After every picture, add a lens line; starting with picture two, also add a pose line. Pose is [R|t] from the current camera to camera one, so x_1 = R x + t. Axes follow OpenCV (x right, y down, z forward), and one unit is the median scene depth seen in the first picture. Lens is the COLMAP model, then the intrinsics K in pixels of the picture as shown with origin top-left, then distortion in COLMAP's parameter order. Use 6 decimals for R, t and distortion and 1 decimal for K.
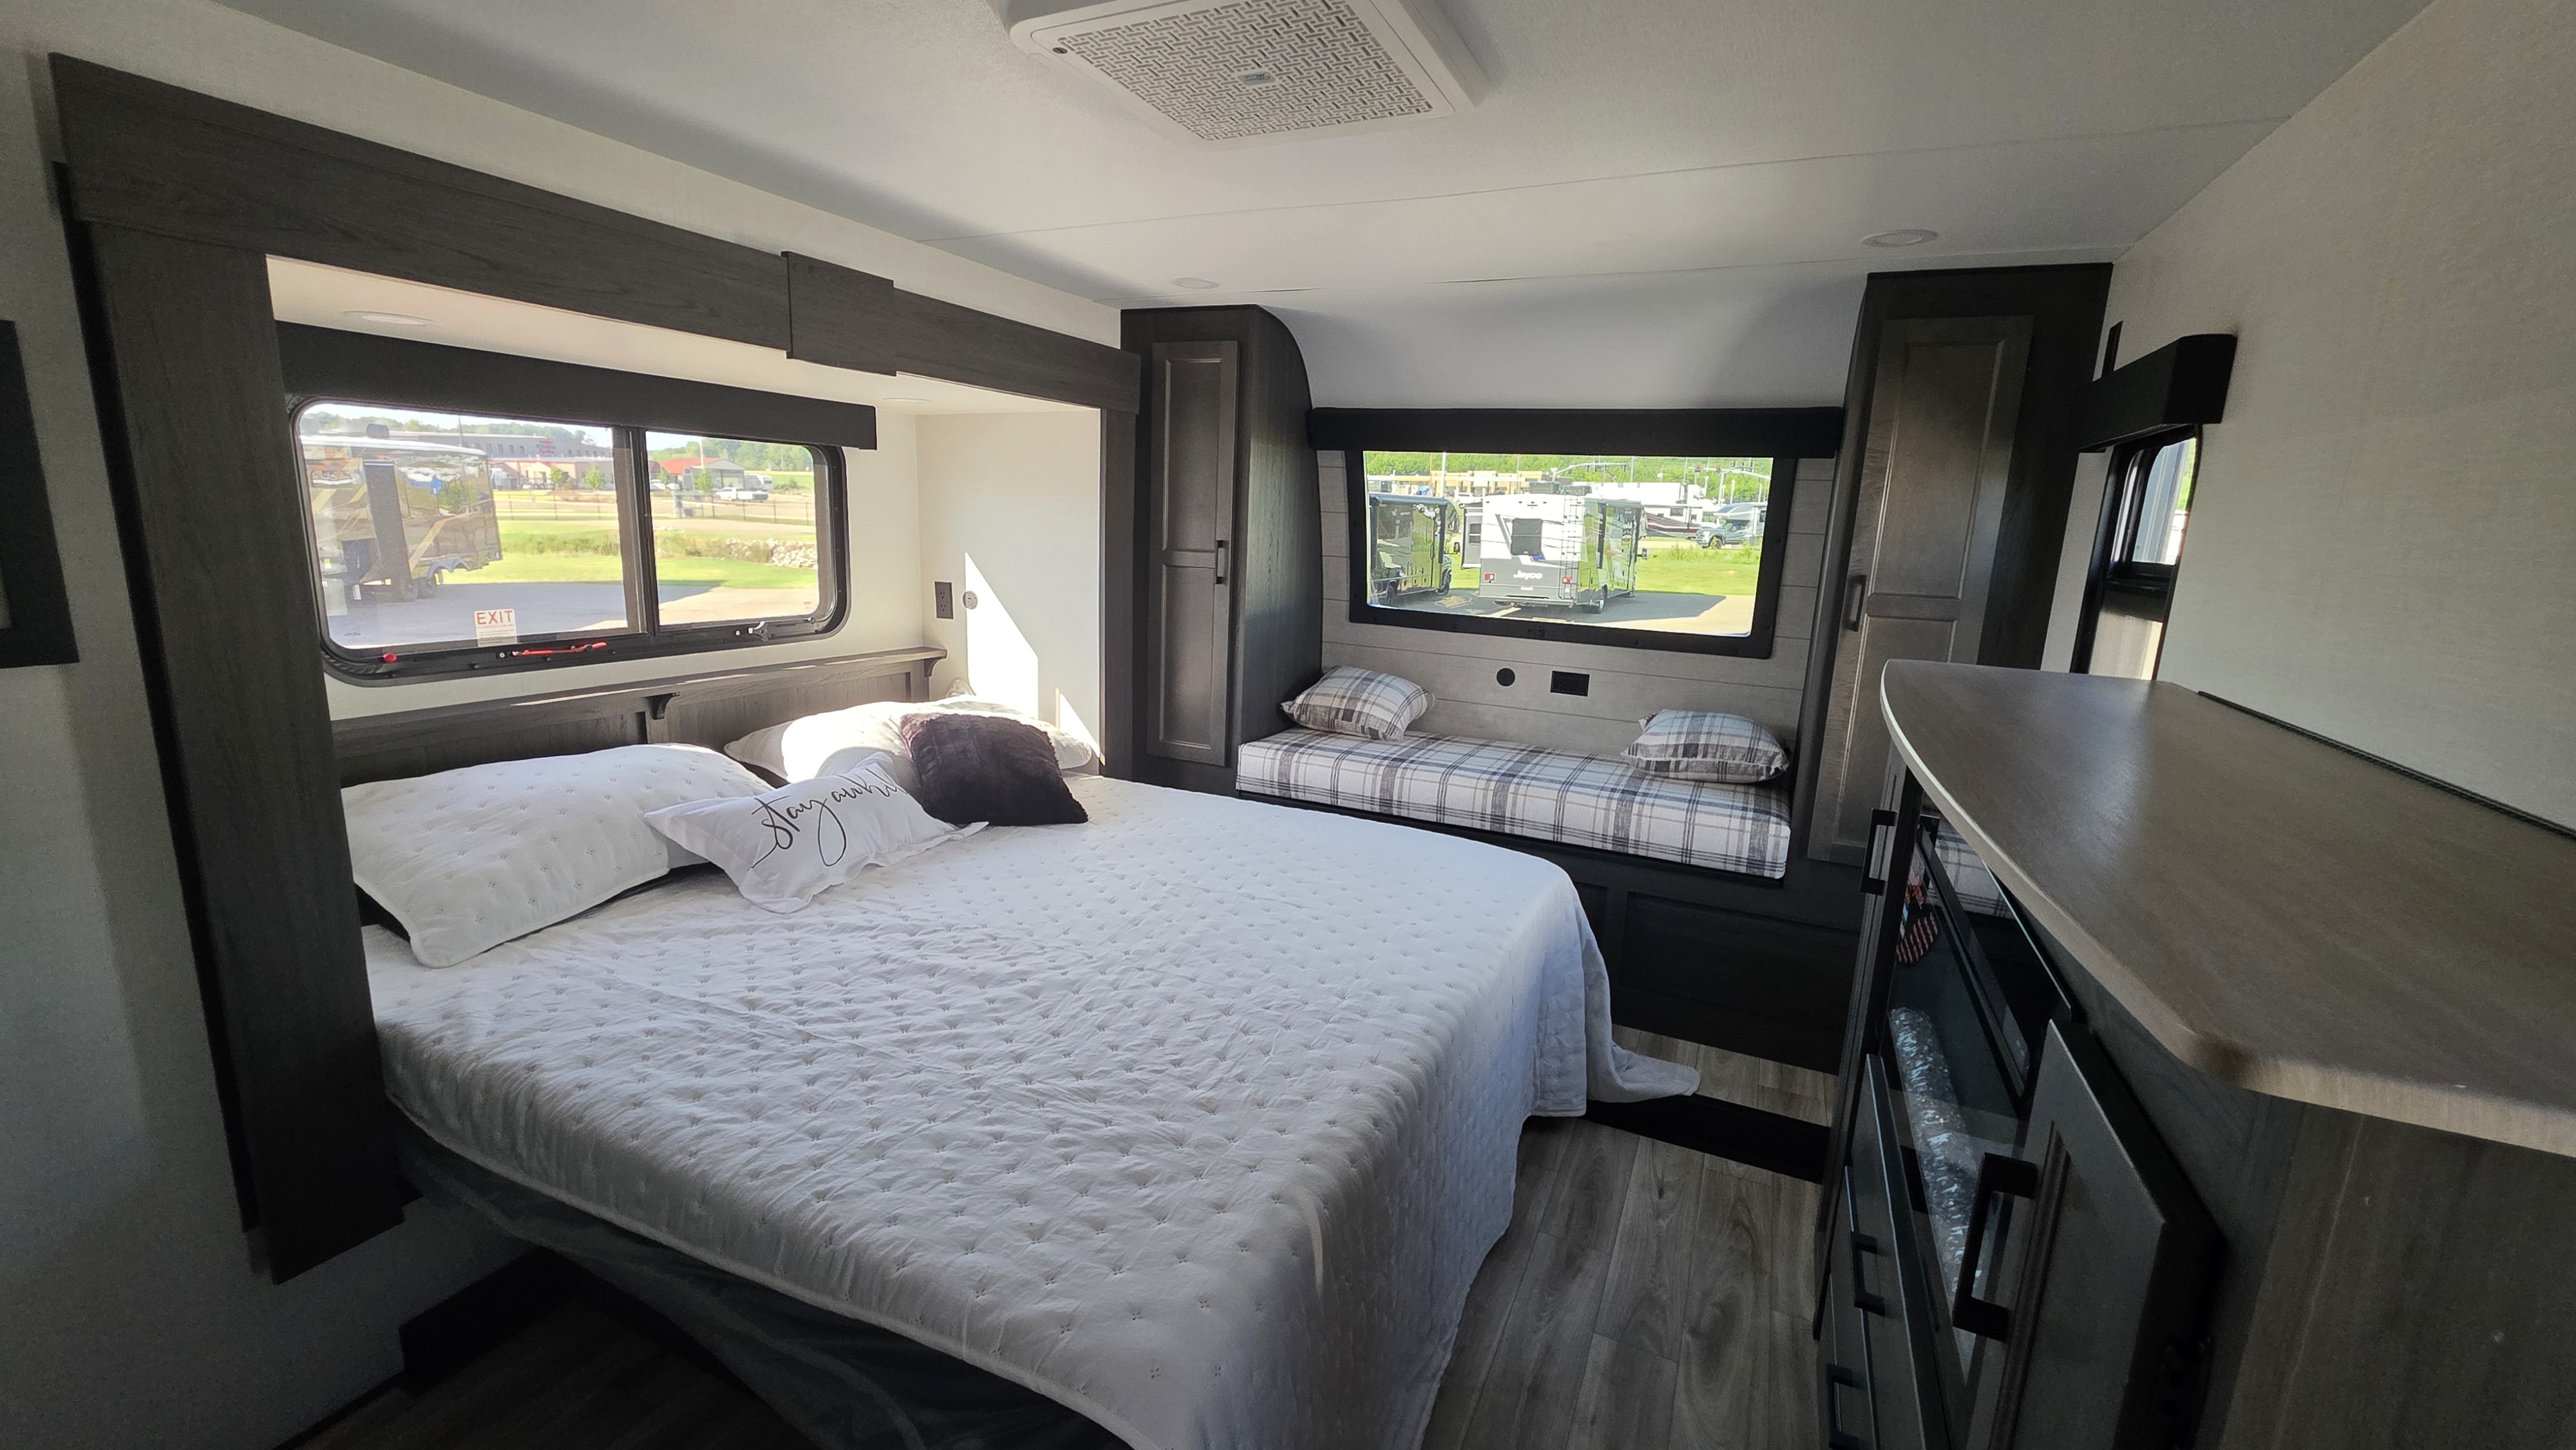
lens RADIAL K [[1036.2, 0, 1283.1], [0, 1036.2, 720.4], [0, 0, 1]] dist [0.001528, 0.000107]
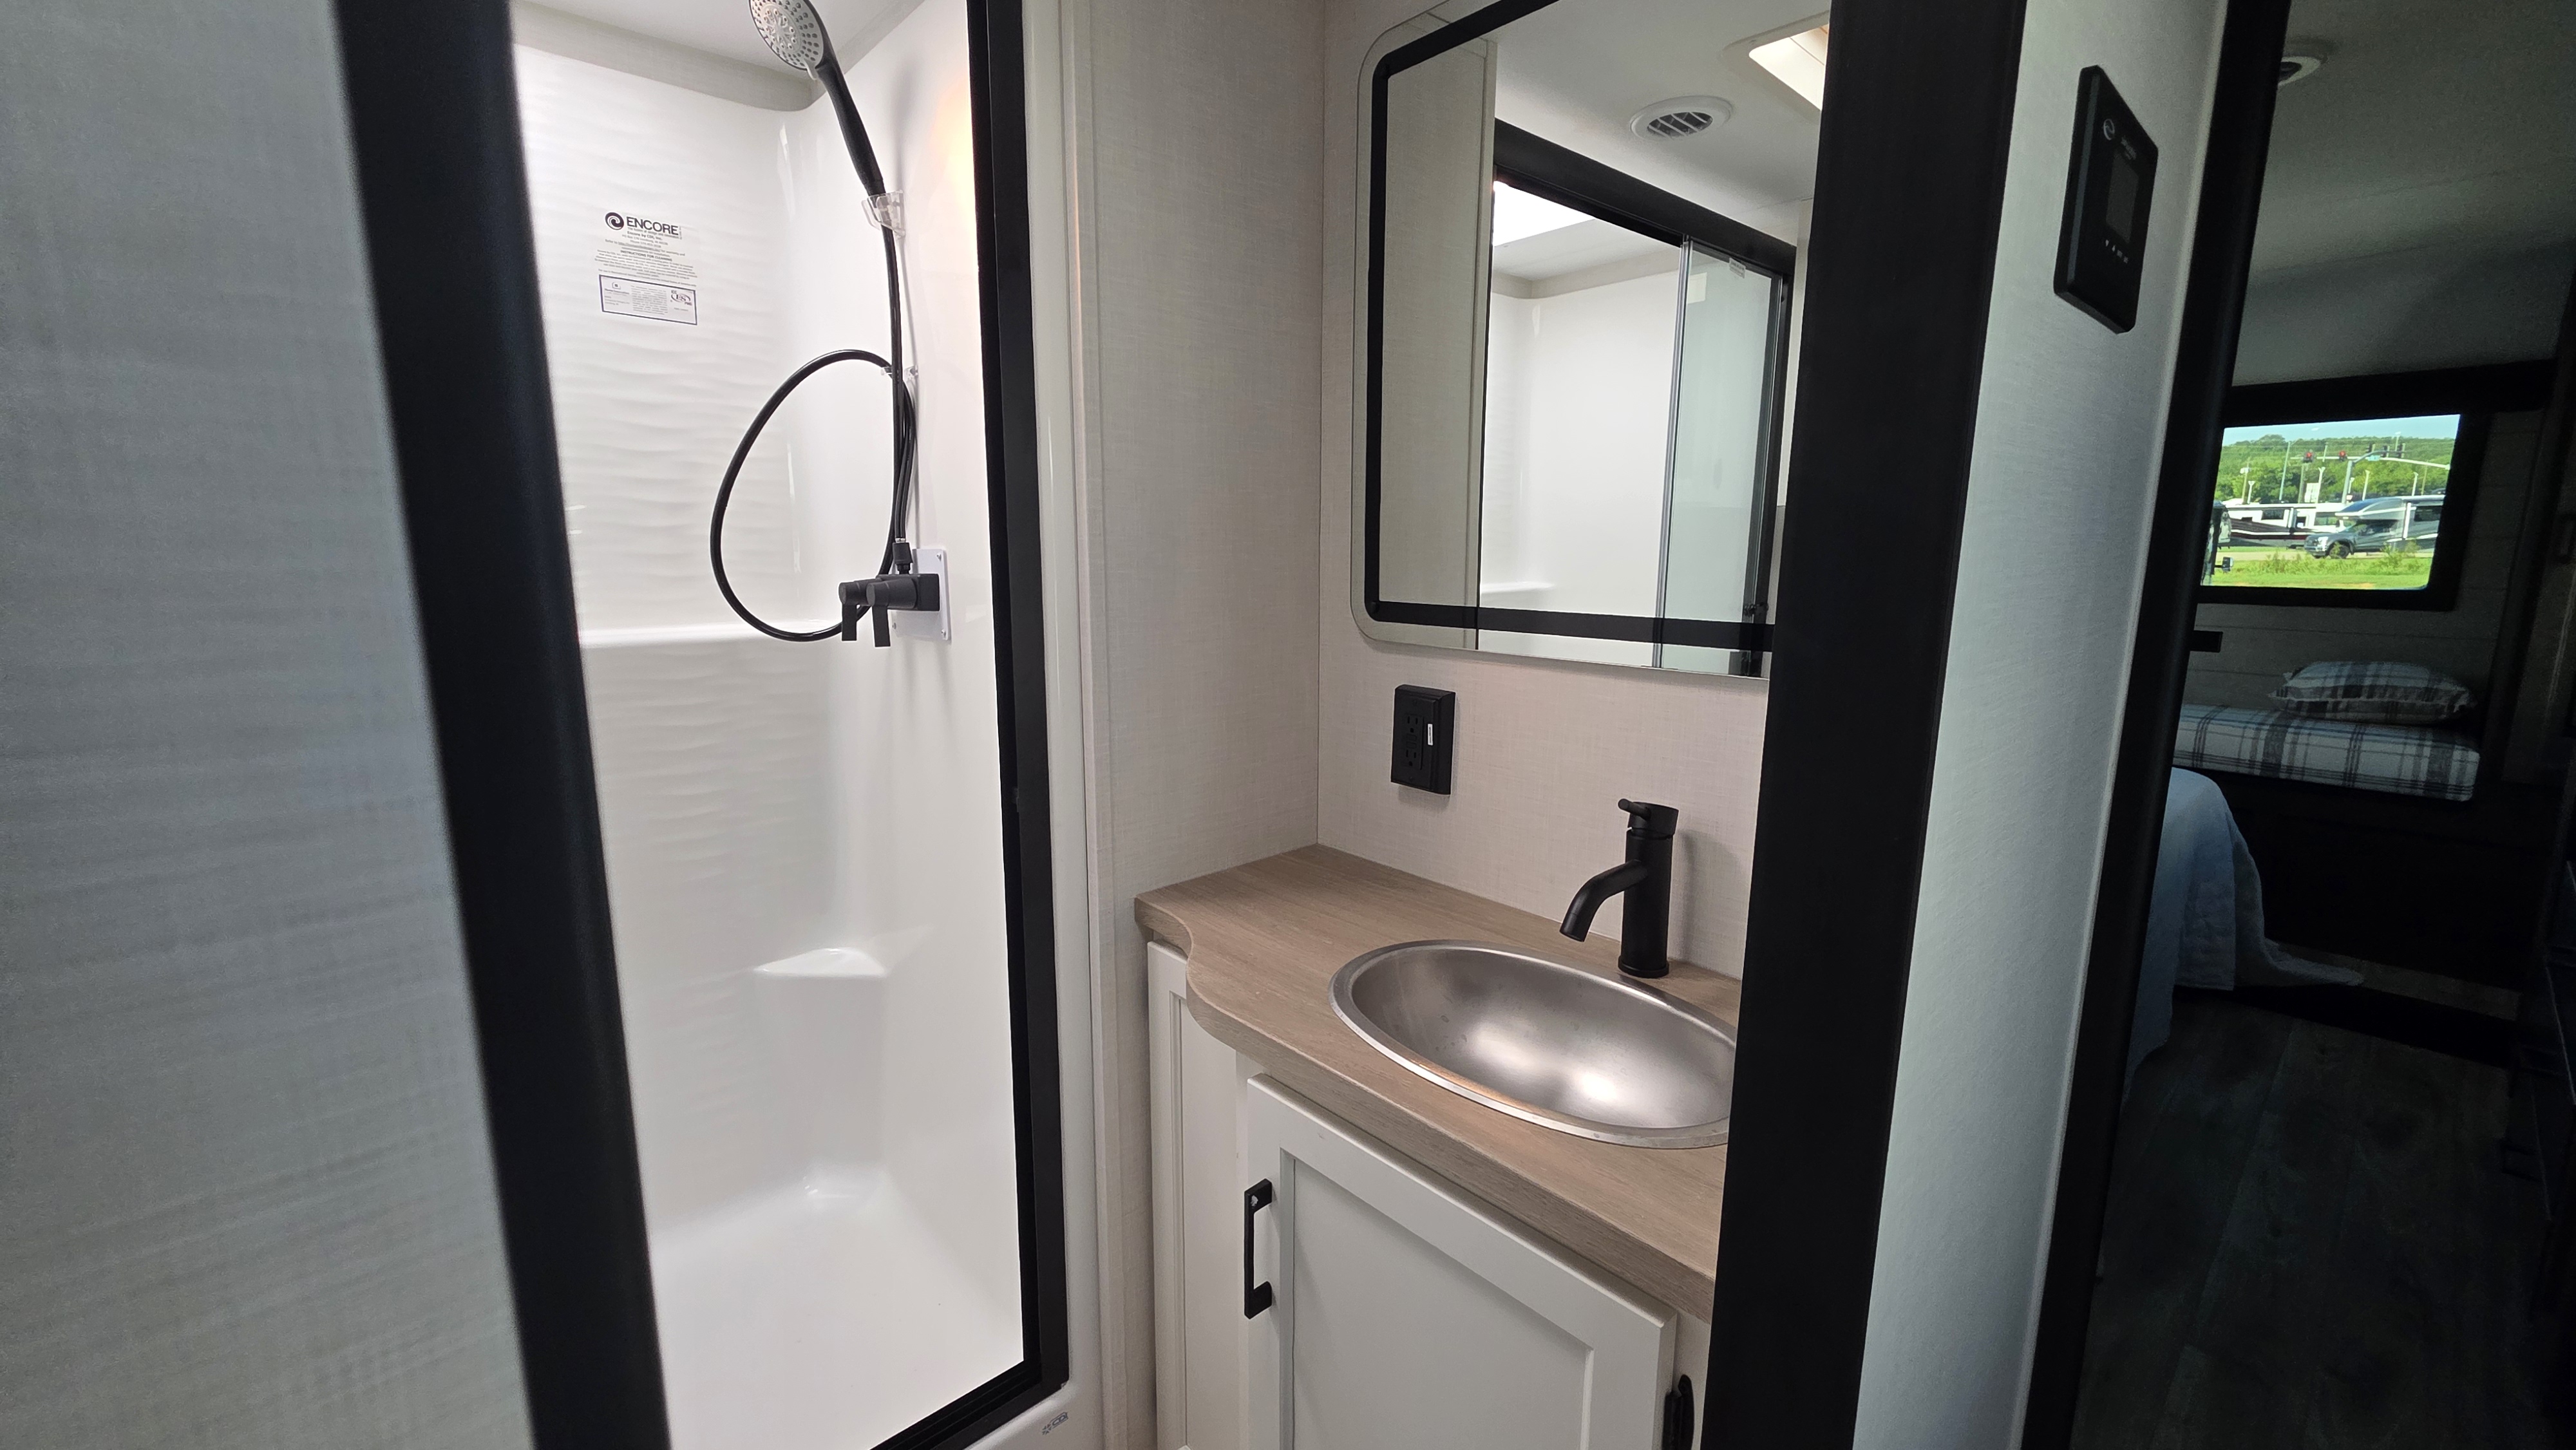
lens RADIAL K [[1036.2, 0, 1283.1], [0, 1036.2, 720.4], [0, 0, 1]] dist [0.001528, 0.000107]
pose [[0.921286, 0.025684, -0.388037, -0.223669], [-0.037896, 0.998997, -0.023852, 0.134770], [0.387035, 0.036680, 0.921335, -0.446907]]
